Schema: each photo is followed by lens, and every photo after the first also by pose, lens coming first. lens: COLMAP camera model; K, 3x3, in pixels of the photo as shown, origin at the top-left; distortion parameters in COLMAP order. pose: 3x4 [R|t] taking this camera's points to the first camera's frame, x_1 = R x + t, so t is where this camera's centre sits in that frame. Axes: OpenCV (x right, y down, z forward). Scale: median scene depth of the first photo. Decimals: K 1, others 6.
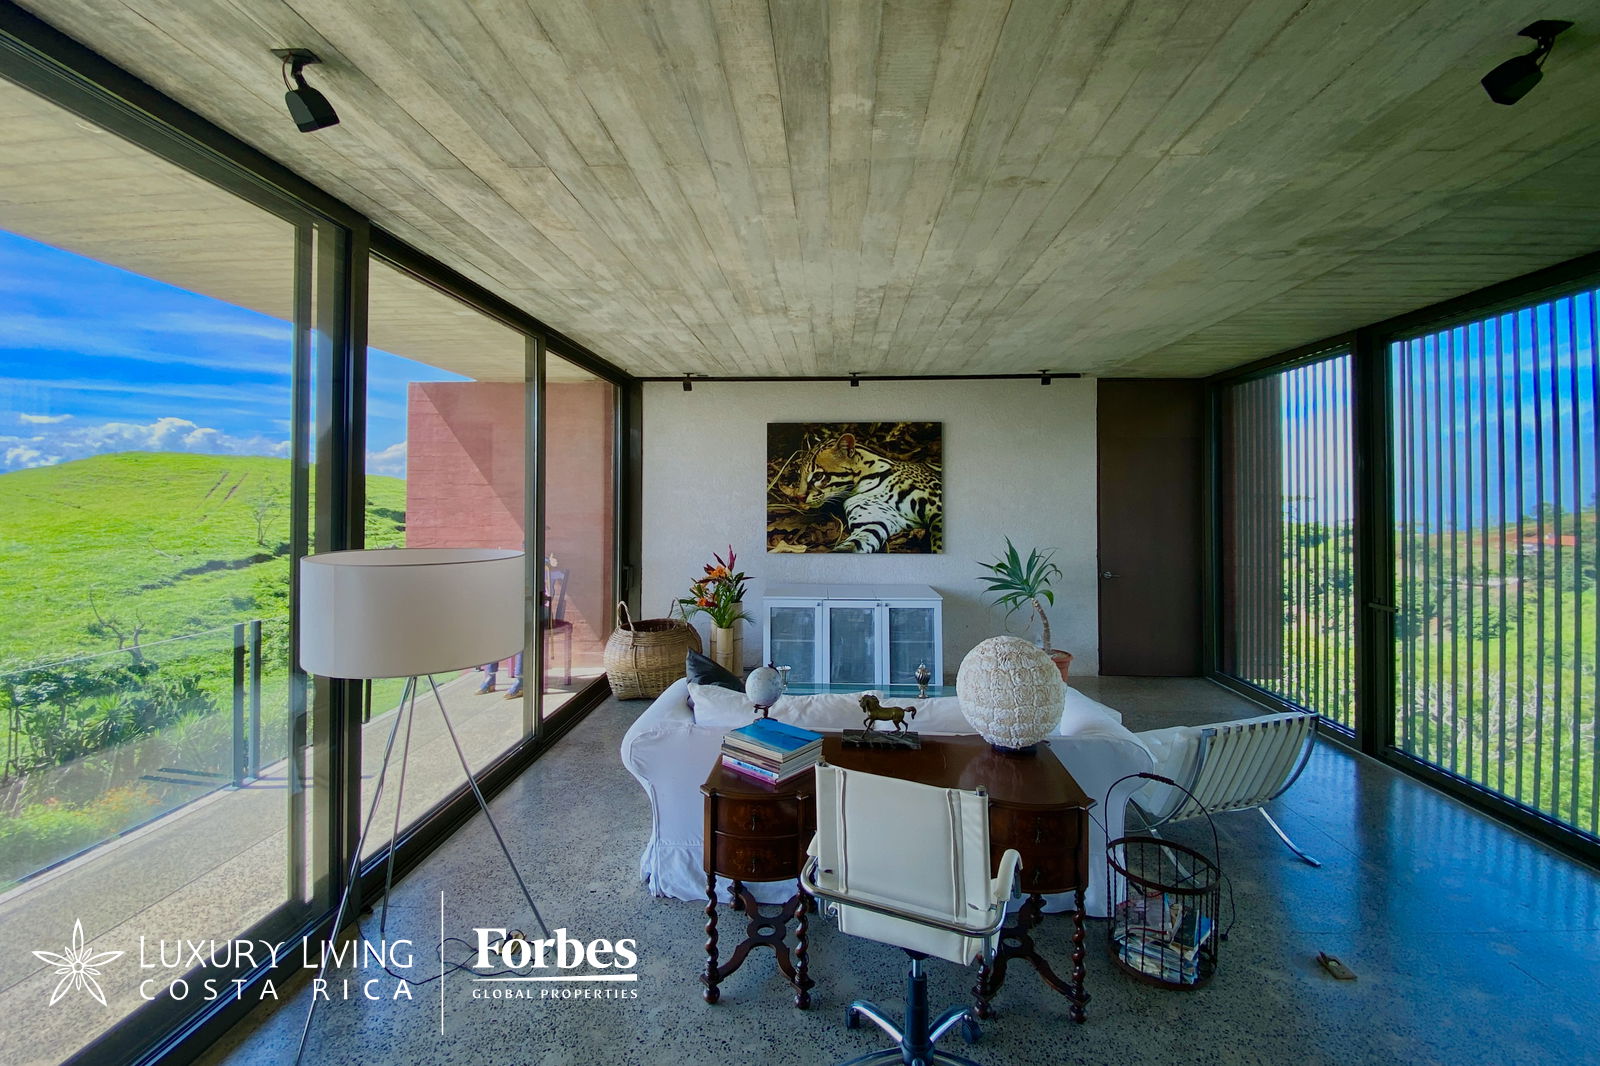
lens RADIAL K [[692.6, 0, 802.6], [0, 692.6, 487.0], [0, 0, 1]] dist [0.009898, -0.018017]
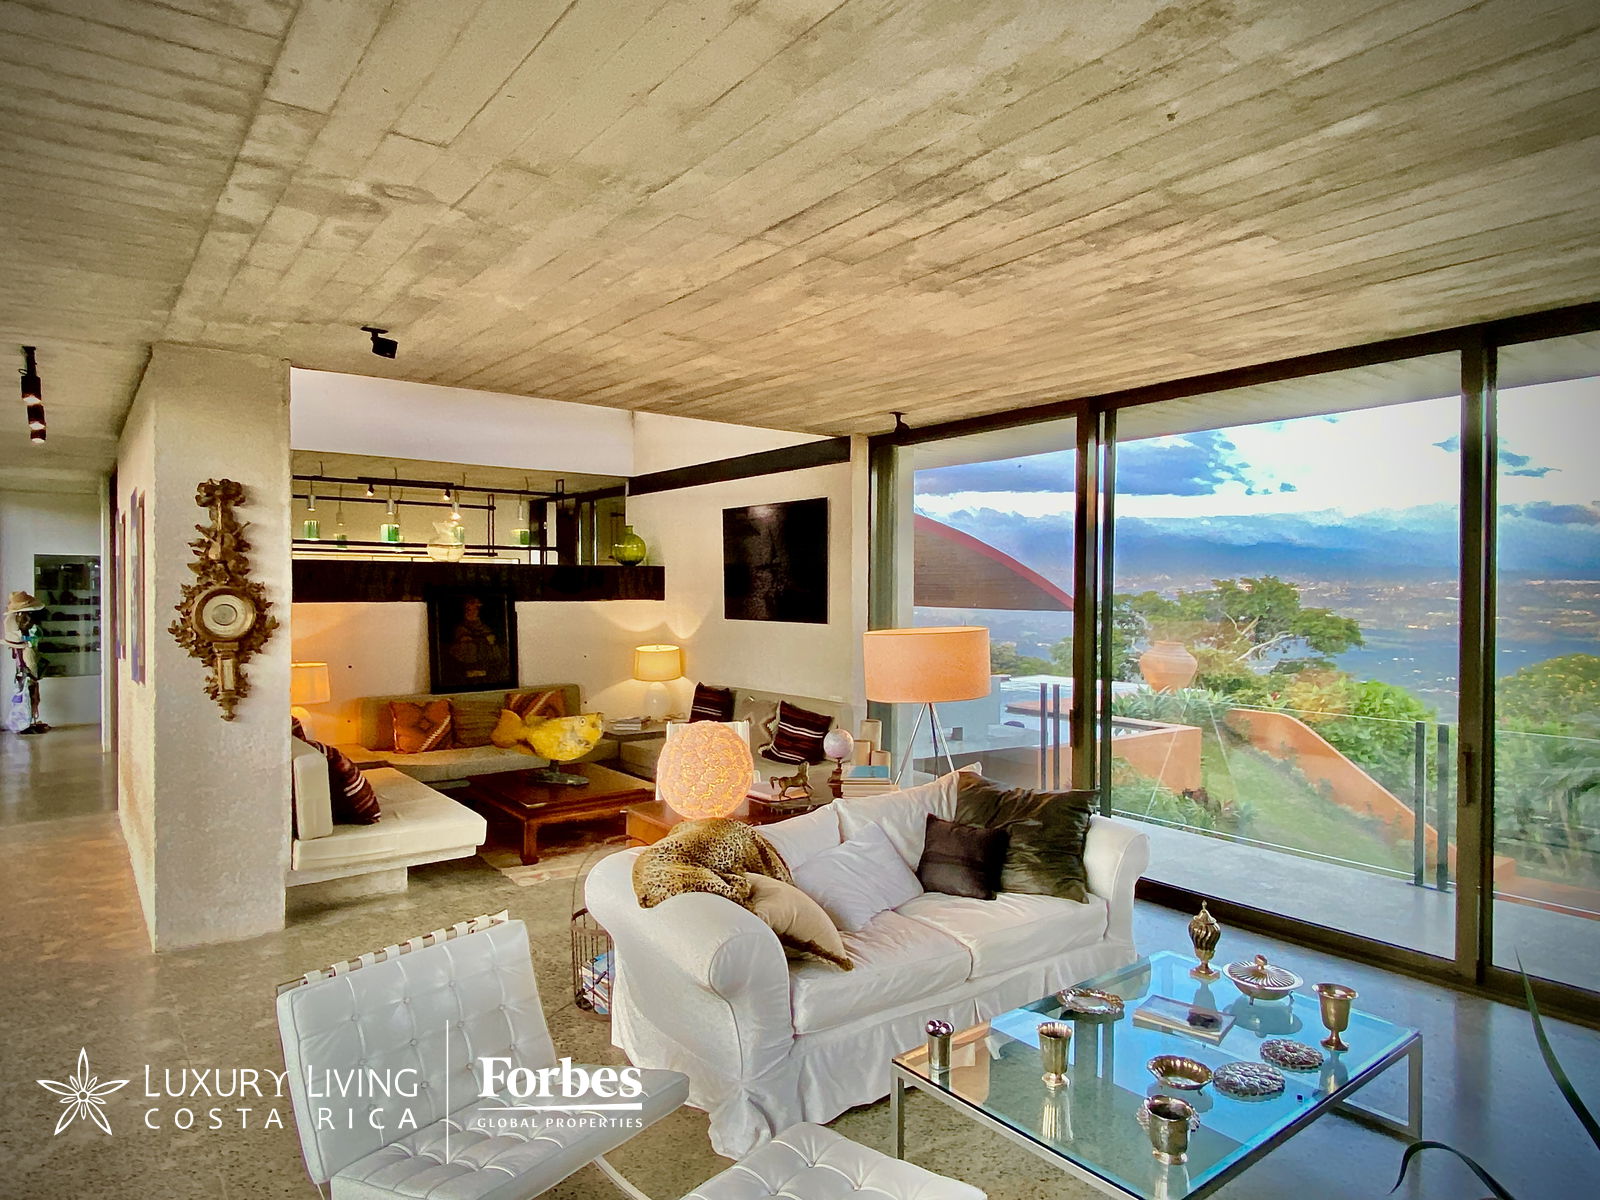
lens RADIAL K [[965.3, 0, 790.9], [0, 965.3, 596.2], [0, 0, 1]] dist [0.004739, -0.019942]
pose [[-0.772311, 0.000660, -0.635245, 1.213626], [0.009274, 0.999905, -0.010236, 0.039248], [0.635177, -0.013796, -0.772243, 2.370146]]
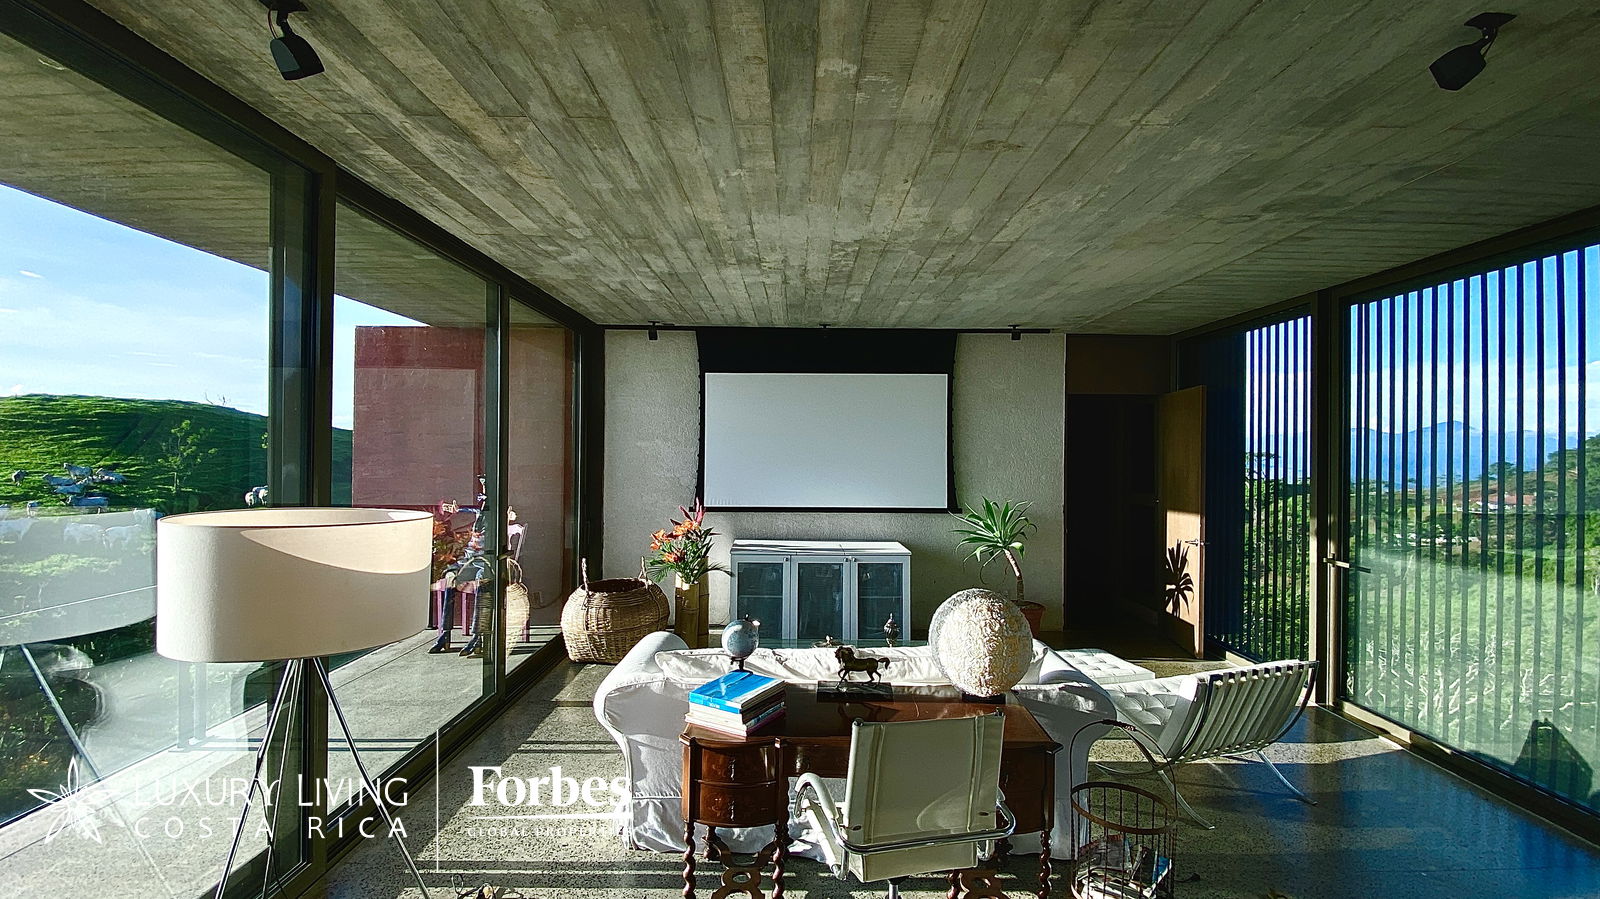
lens RADIAL K [[721.4, 0, 799.3], [0, 721.4, 448.9], [0, 0, 1]] dist [0.015934, -0.021681]
pose [[0.998670, 0.008484, 0.050847, -0.027483], [-0.009193, 0.999863, 0.013730, -0.004239], [-0.050724, -0.014179, 0.998612, -0.055460]]
